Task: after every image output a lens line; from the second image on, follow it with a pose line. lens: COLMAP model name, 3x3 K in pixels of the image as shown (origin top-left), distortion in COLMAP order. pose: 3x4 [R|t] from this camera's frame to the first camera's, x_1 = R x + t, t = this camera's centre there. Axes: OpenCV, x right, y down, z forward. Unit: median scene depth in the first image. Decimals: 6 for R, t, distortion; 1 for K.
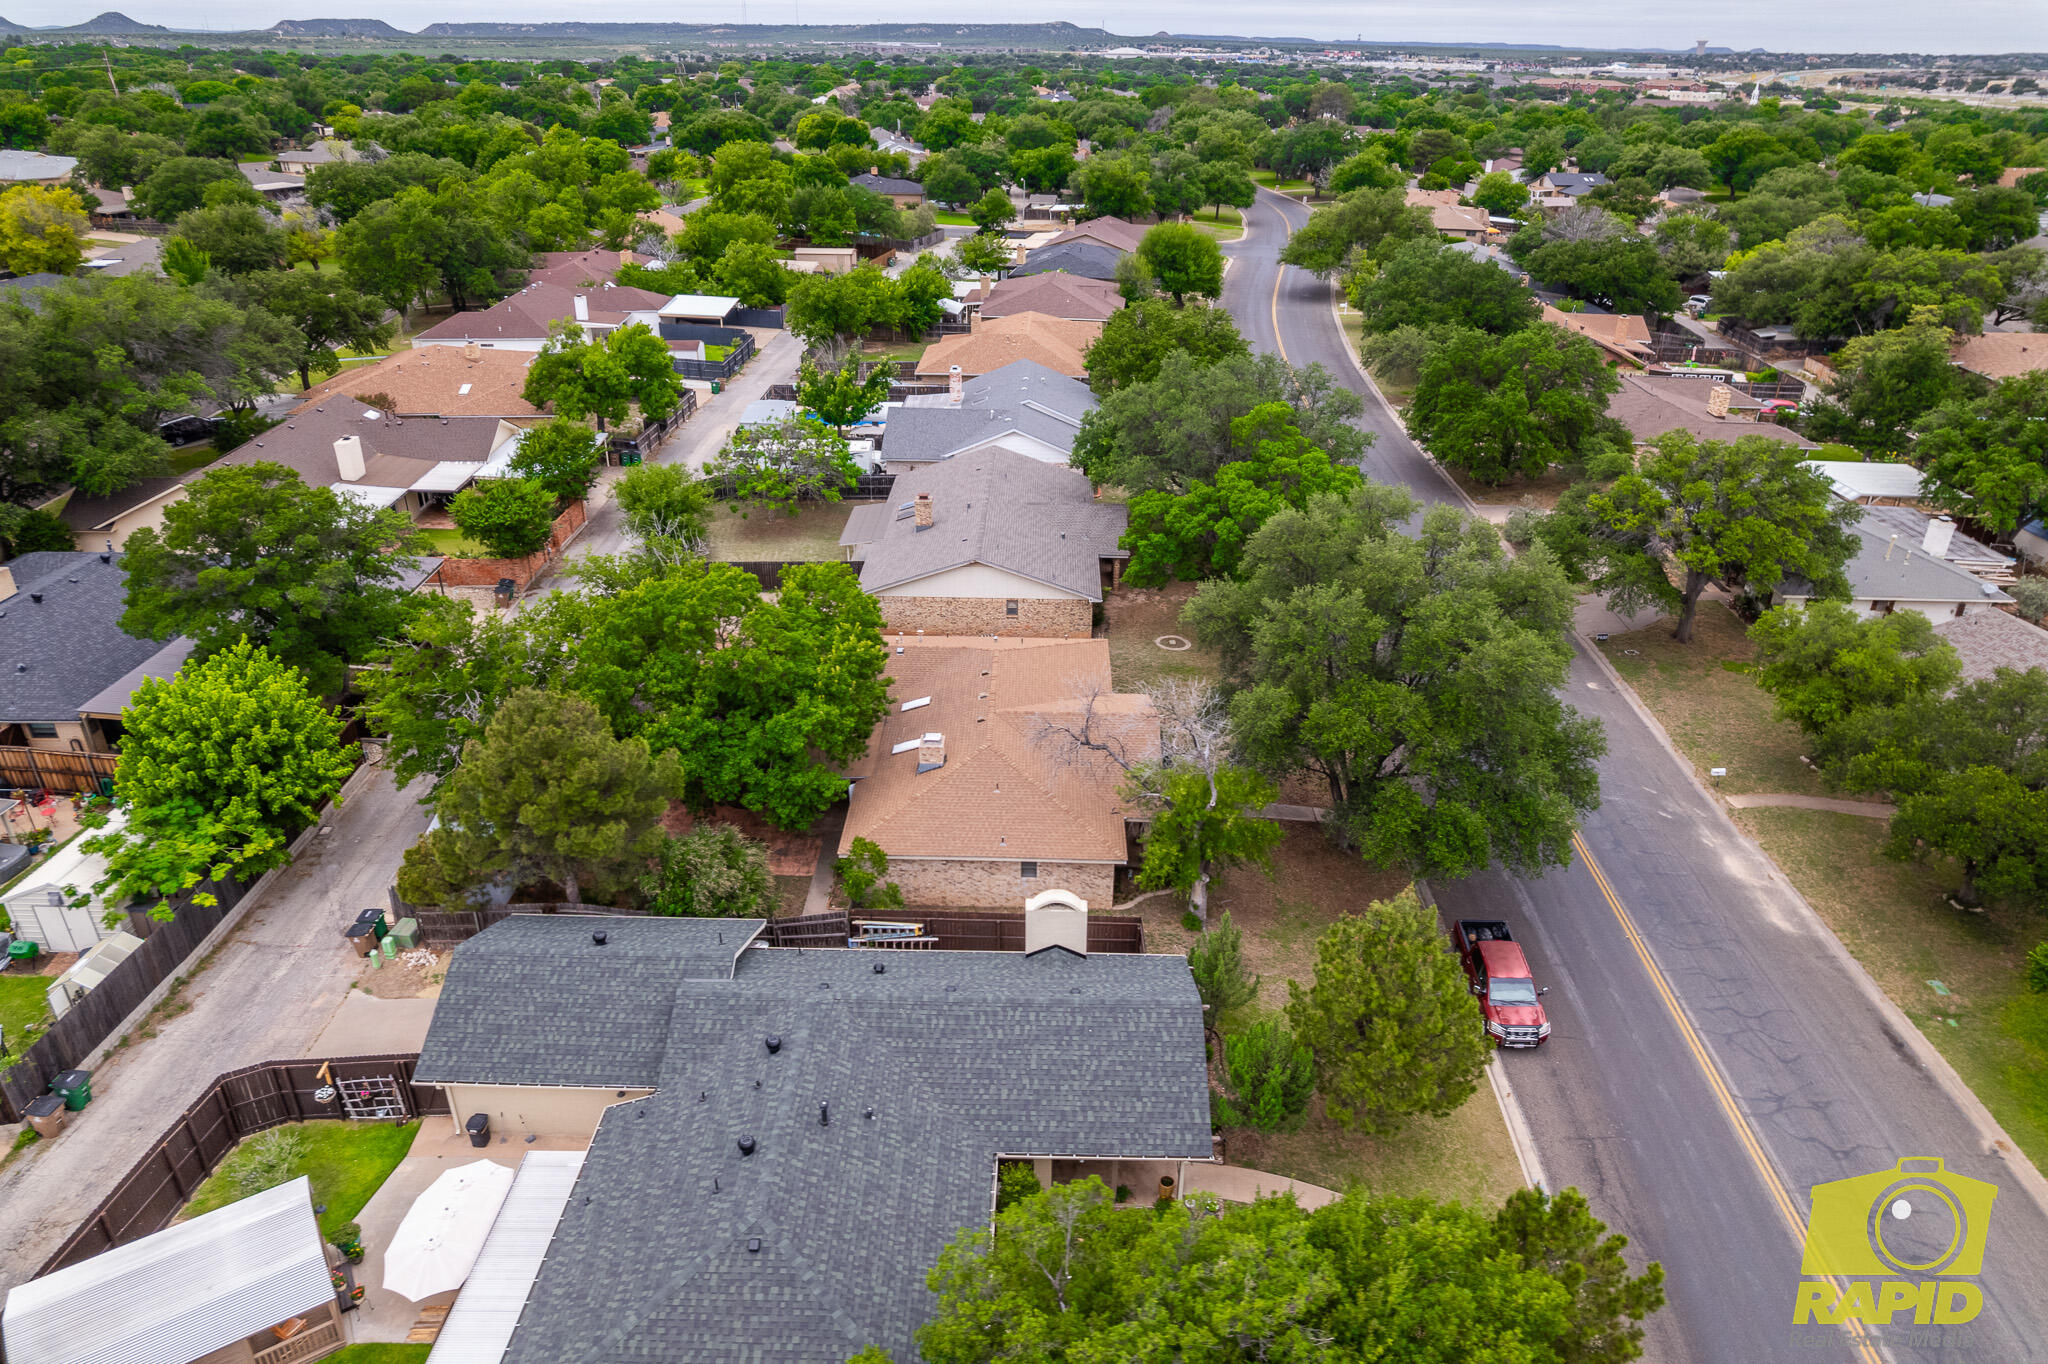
lens RADIAL K [[1305.9, 0, 1047.0], [0, 1305.9, 682.0], [0, 0, 1]] dist [-0.074102, 0.068008]
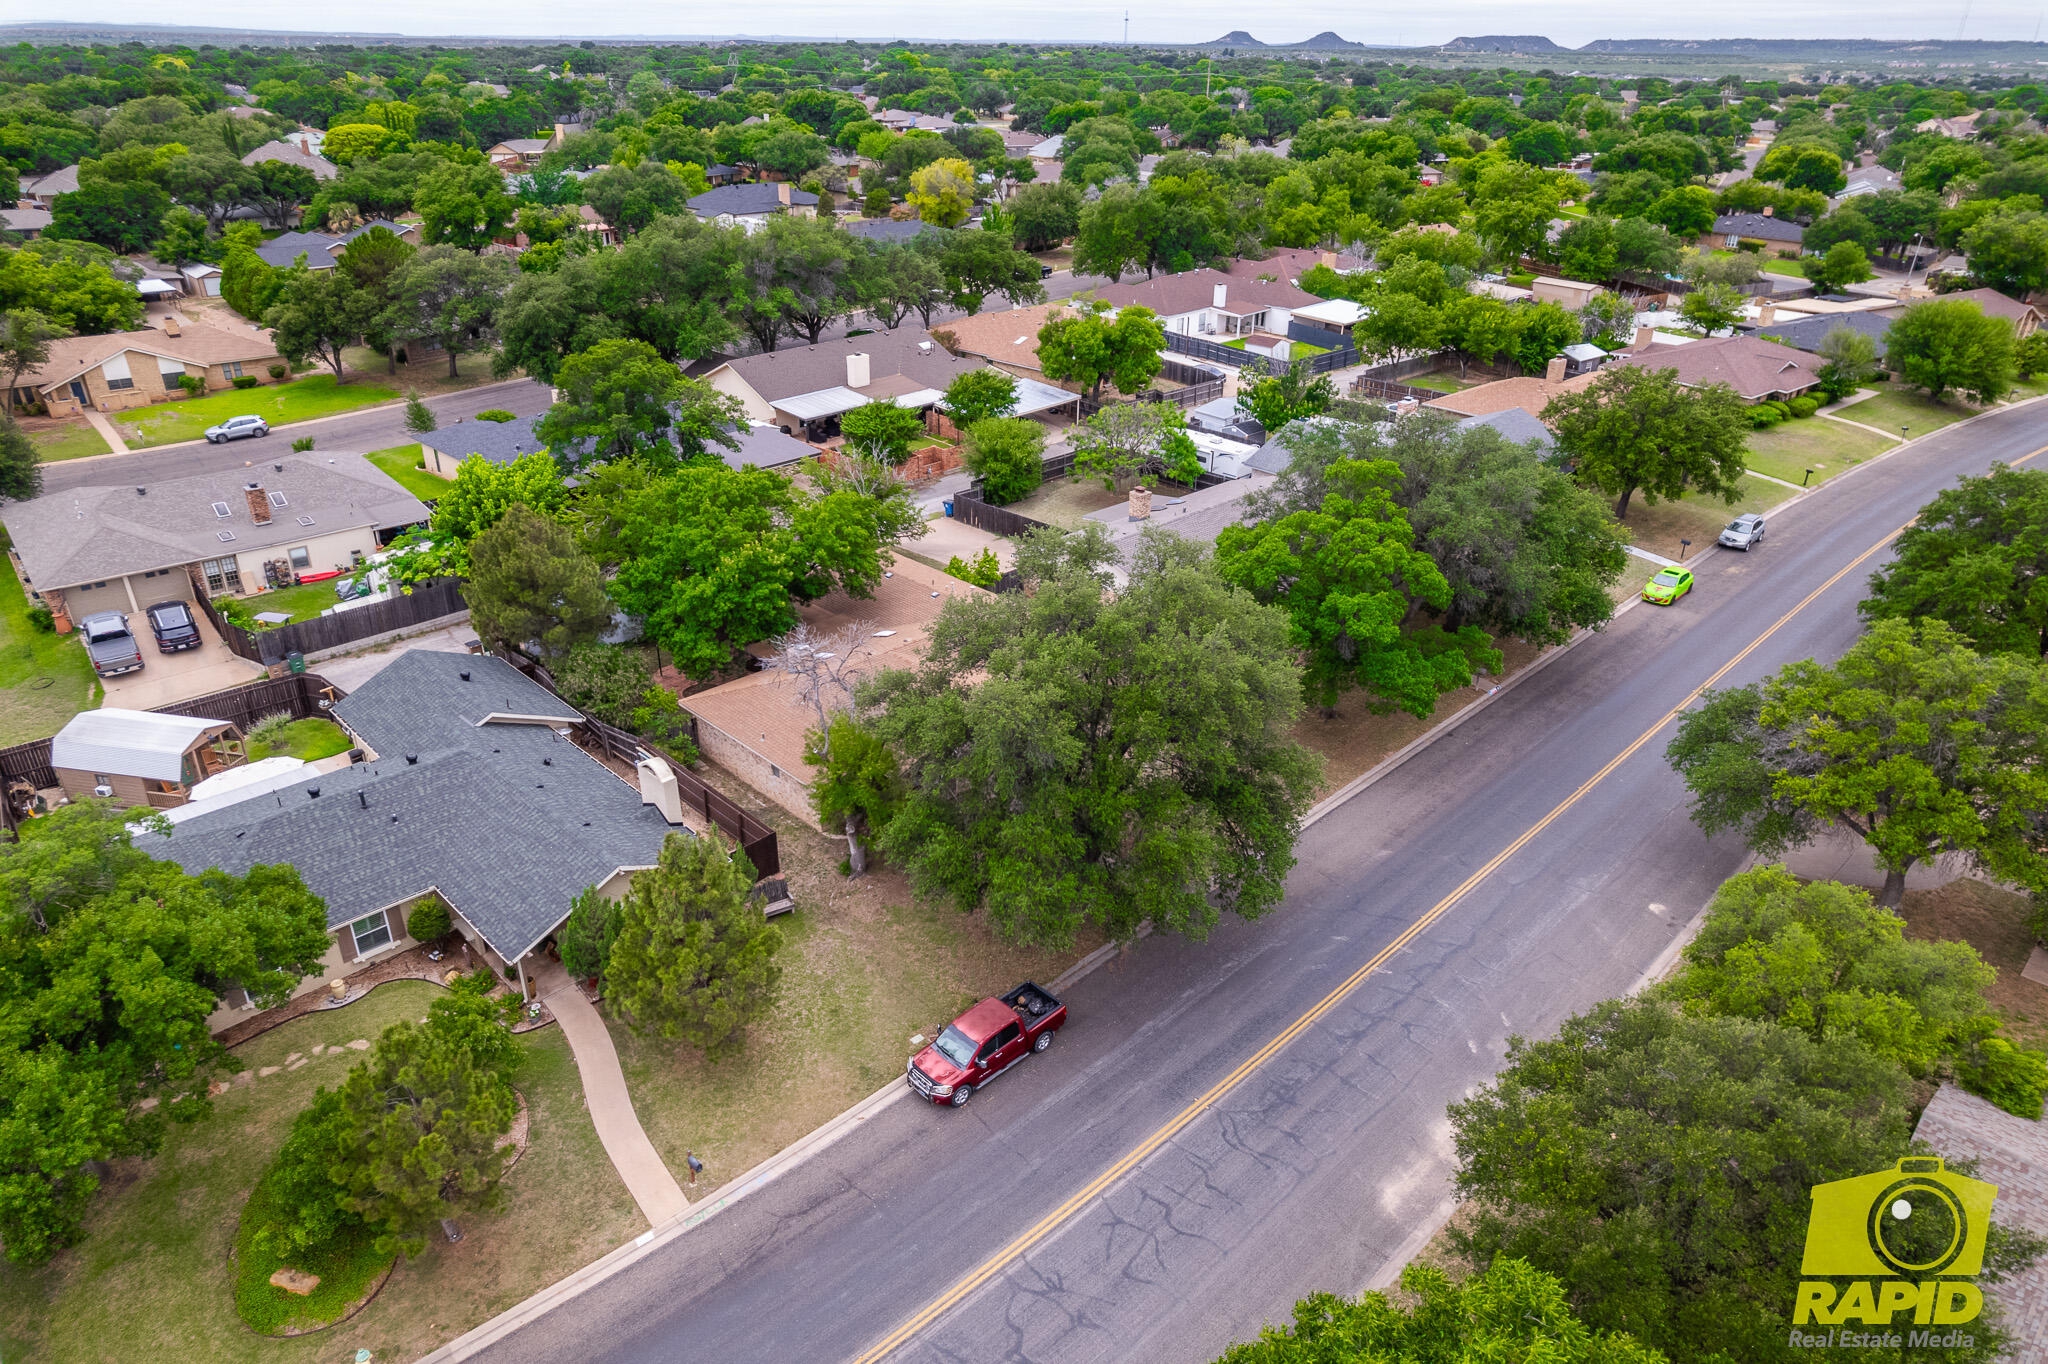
lens RADIAL K [[1305.9, 0, 1047.0], [0, 1305.9, 682.0], [0, 0, 1]] dist [-0.074102, 0.068008]
pose [[0.715113, 0.309279, -0.626865, 0.268943], [-0.315689, 0.943021, 0.105132, -0.039972], [0.623662, 0.122713, 0.772002, 0.076535]]
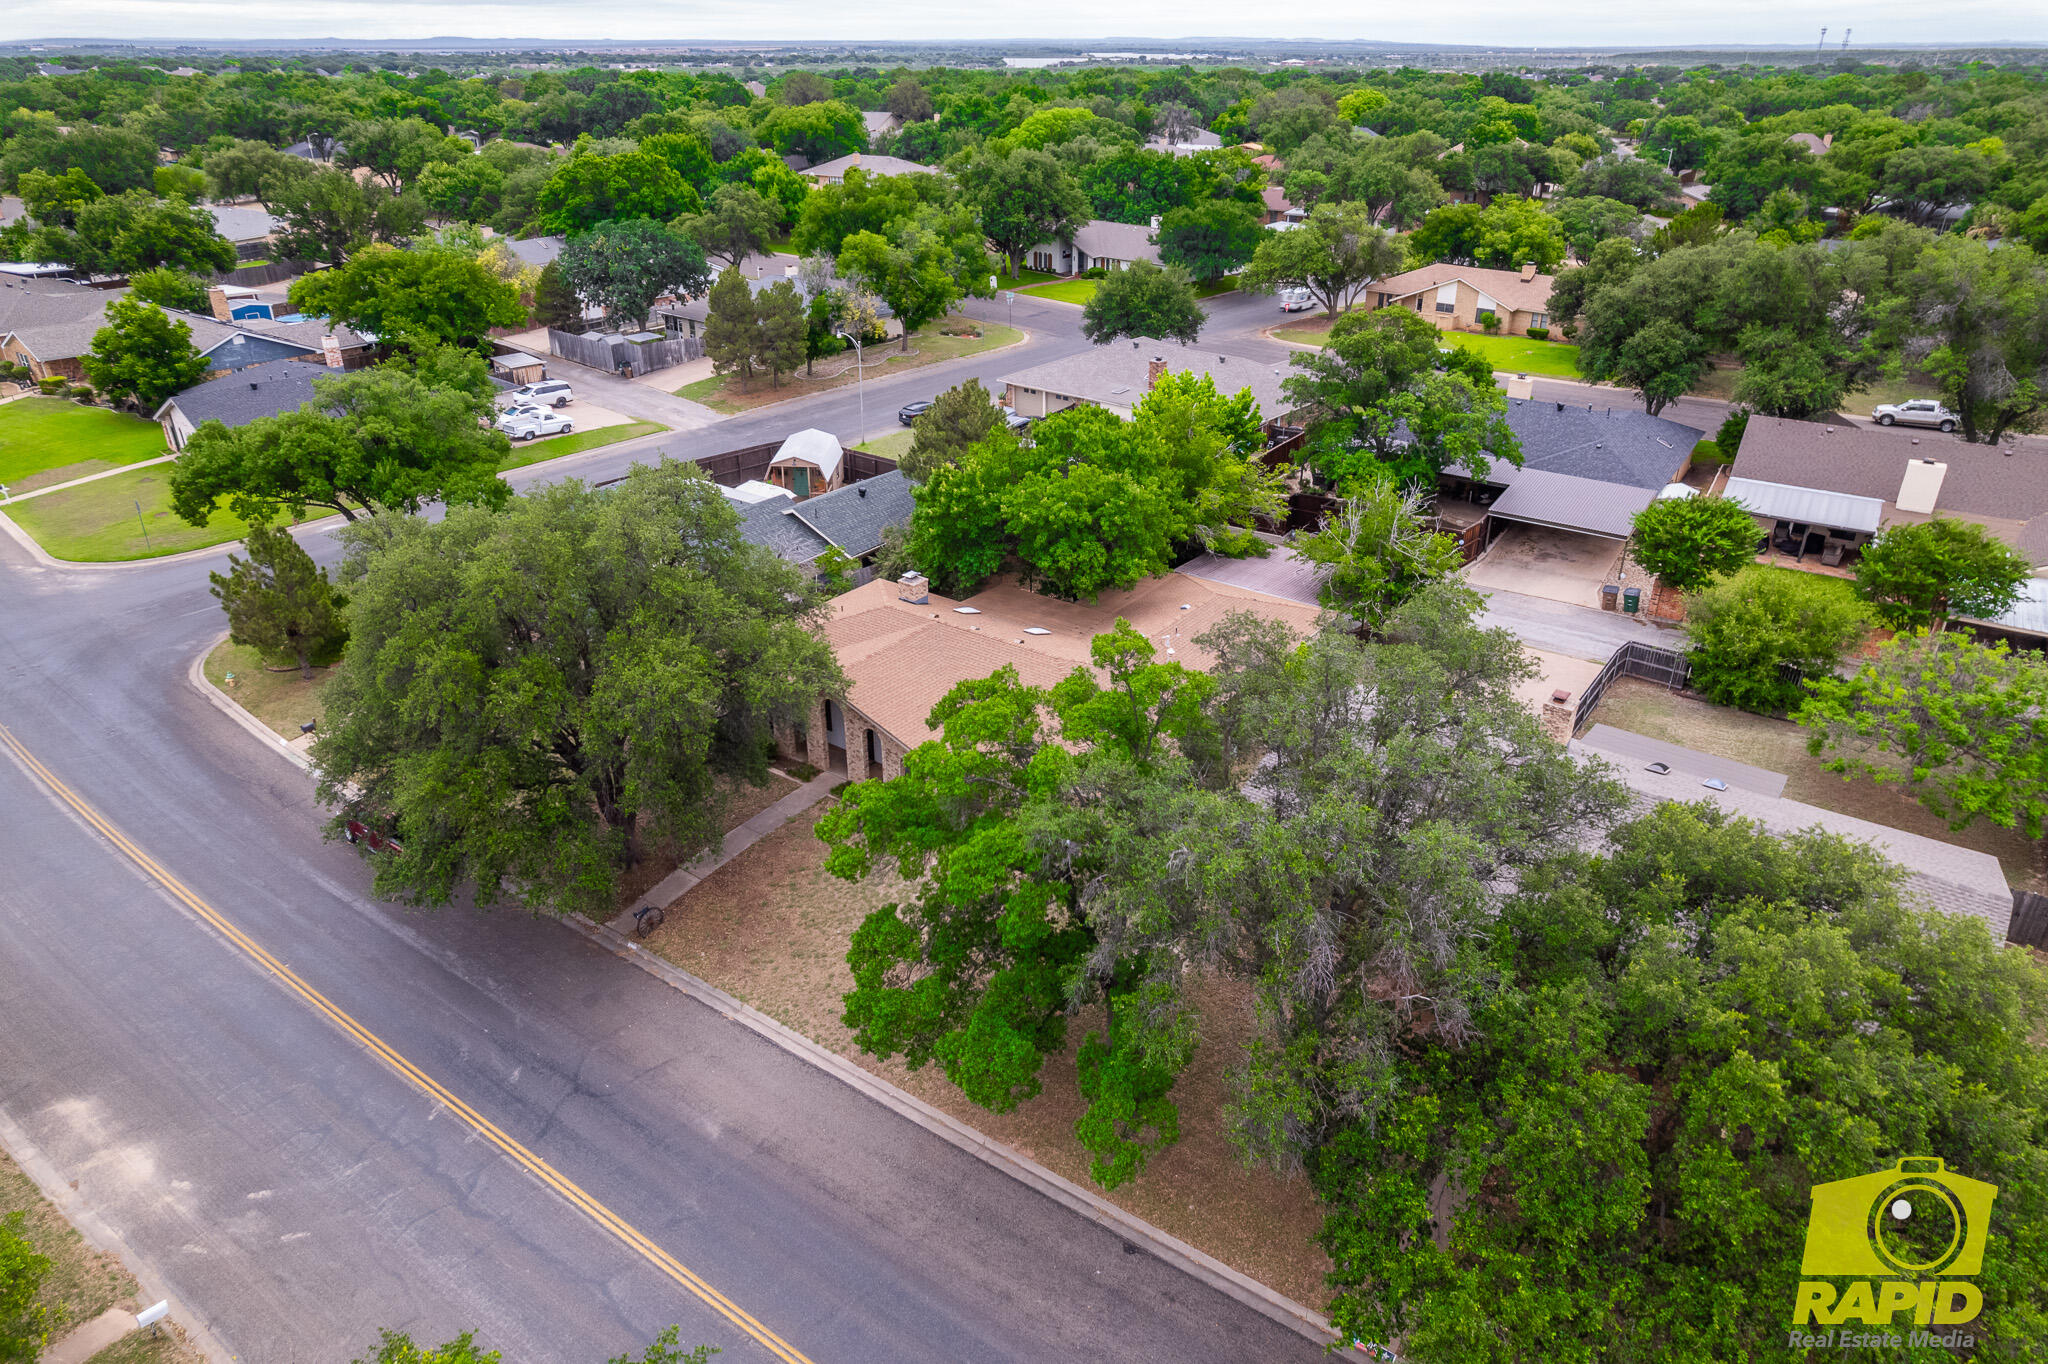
lens RADIAL K [[1305.9, 0, 1047.0], [0, 1305.9, 682.0], [0, 0, 1]] dist [-0.074102, 0.068008]
pose [[-0.575712, 0.351320, -0.738329, 0.234308], [-0.369523, 0.693719, 0.618228, -0.205657], [0.729389, 0.628751, -0.269562, 0.467523]]
